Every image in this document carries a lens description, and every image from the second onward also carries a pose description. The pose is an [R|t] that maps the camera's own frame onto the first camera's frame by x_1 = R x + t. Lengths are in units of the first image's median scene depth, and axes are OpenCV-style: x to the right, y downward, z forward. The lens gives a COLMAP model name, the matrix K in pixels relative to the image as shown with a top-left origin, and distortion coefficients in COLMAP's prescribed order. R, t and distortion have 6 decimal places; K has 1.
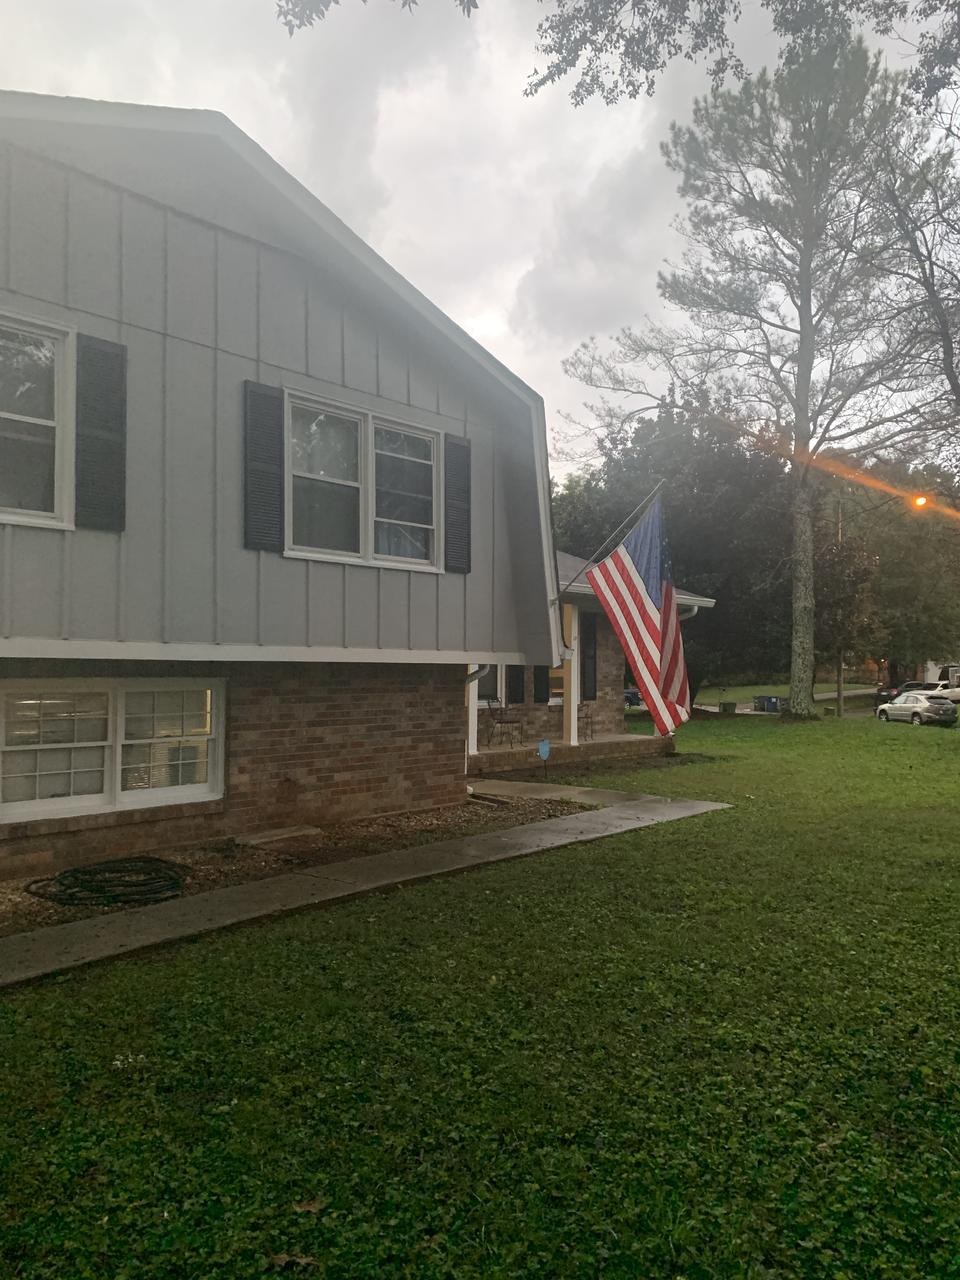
lens RADIAL K [[966.4, 0, 480.0], [0, 966.4, 640.0], [0, 0, 1]] dist [-0.000577, -0.000079]
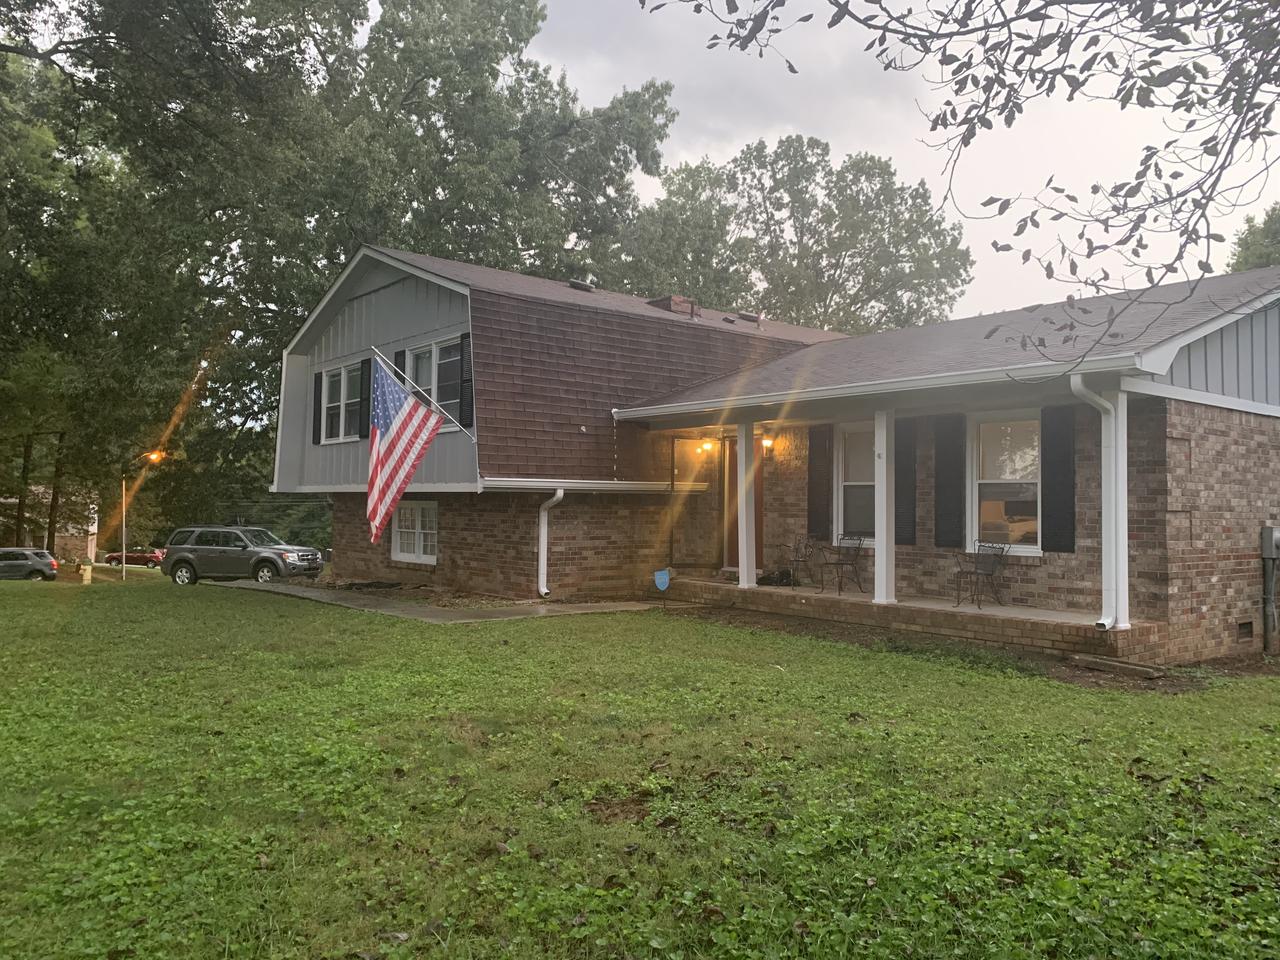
lens RADIAL K [[966.4, 0, 640.0], [0, 966.4, 480.0], [0, 0, 1]] dist [-0.000577, -0.000079]
pose [[-0.161166, -0.028704, -0.986510, 1.402919], [0.016308, 0.999363, -0.031743, 0.058023], [0.986793, -0.021204, -0.160595, 1.539147]]
